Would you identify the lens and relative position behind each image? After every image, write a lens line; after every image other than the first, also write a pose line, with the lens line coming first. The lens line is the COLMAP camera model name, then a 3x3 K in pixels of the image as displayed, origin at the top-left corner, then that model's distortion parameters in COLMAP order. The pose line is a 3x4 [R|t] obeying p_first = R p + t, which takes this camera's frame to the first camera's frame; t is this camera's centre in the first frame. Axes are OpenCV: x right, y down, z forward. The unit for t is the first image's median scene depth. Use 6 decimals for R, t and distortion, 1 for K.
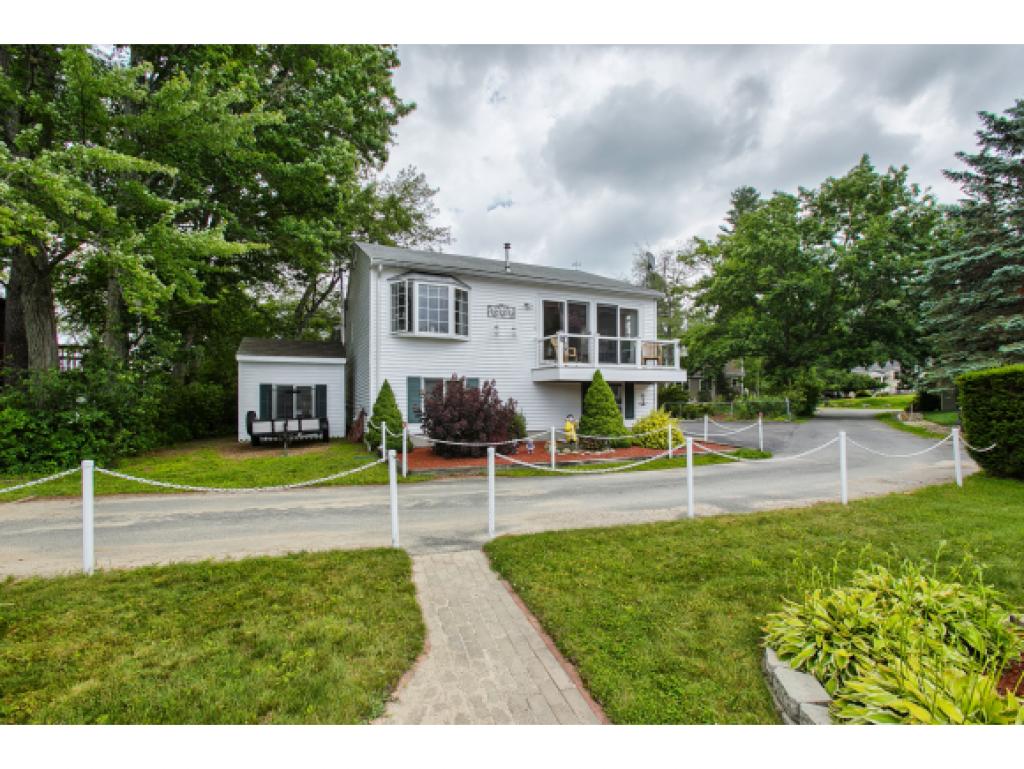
lens RADIAL K [[480.8, 0, 512.0], [0, 480.8, 384.5], [0, 0, 1]] dist [-0.000908, -0.000230]
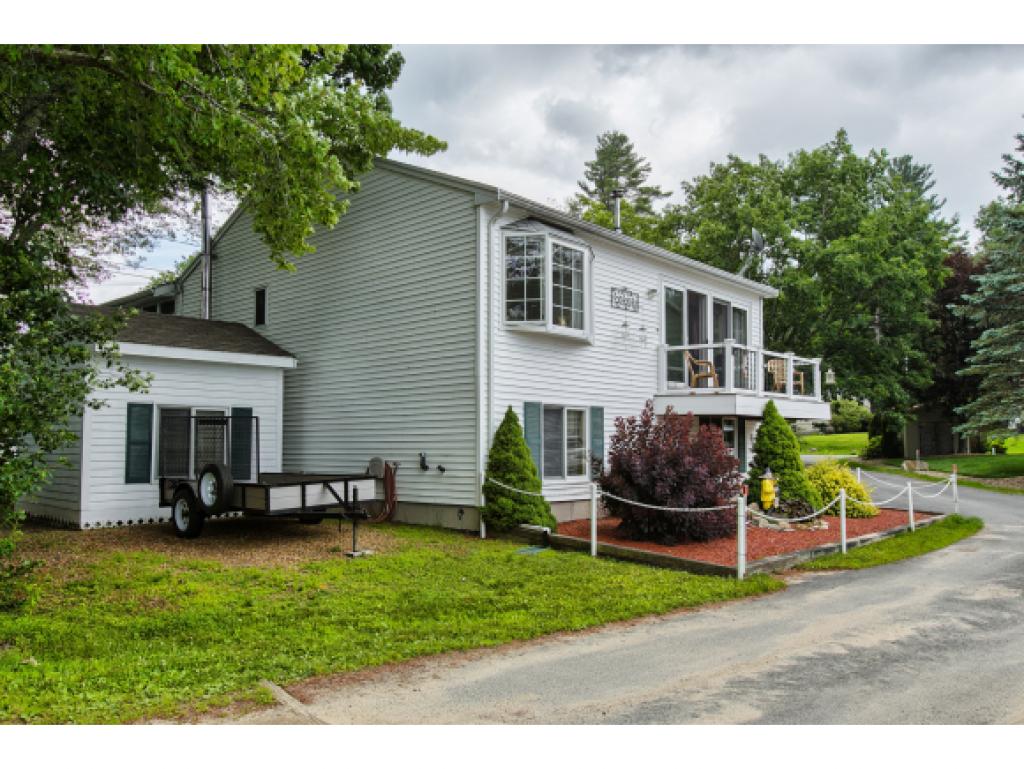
lens RADIAL K [[785.9, 0, 512.0], [0, 785.9, 384.5], [0, 0, 1]] dist [-0.003219, -0.000716]
pose [[0.906242, 0.040741, 0.420793, -0.550755], [-0.029452, 0.999012, -0.033293, -0.005436], [-0.421733, 0.017778, 0.906546, 0.148106]]
